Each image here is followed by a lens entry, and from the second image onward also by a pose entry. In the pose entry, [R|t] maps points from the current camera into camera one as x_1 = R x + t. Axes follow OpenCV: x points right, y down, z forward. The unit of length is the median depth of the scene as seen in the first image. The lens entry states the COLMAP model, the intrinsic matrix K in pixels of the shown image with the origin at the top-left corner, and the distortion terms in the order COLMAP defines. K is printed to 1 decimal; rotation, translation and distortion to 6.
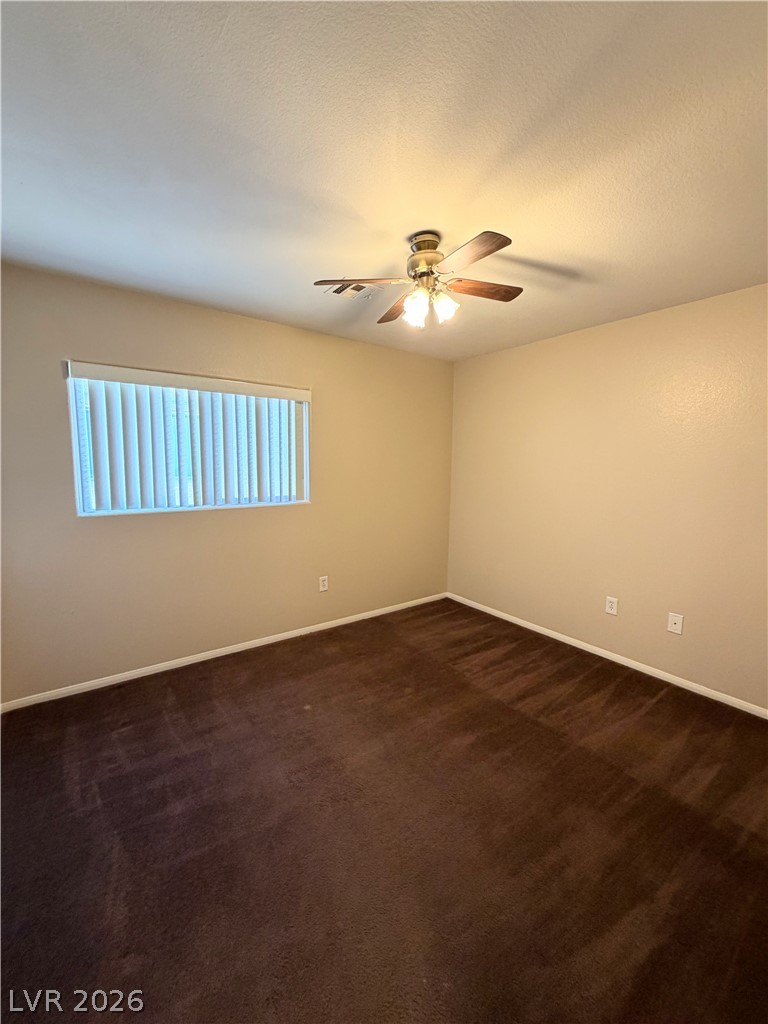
lens RADIAL K [[410.3, 0, 386.9], [0, 410.3, 514.4], [0, 0, 1]] dist [0.002925, -0.000271]
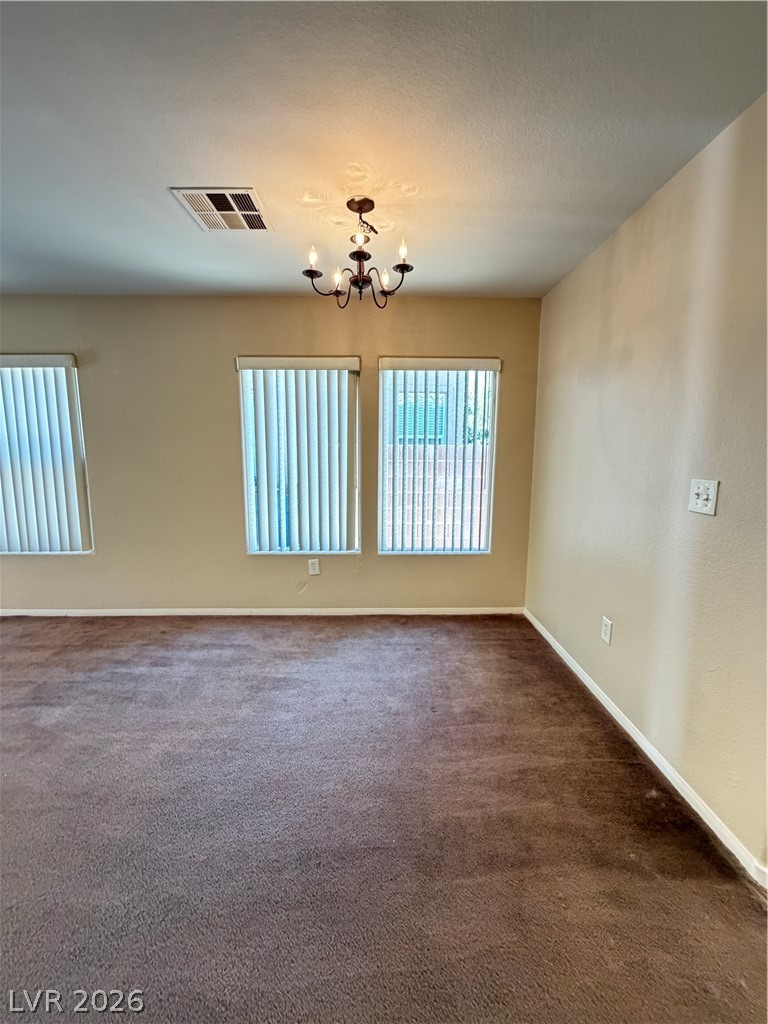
lens RADIAL K [[410.3, 0, 382.2], [0, 410.3, 517.8], [0, 0, 1]] dist [0.002925, -0.000271]
pose [[0.820001, 0.104623, -0.562719, 0.338301], [-0.069301, 0.994067, 0.083835, -0.022683], [0.568152, -0.029748, 0.822386, 0.221805]]
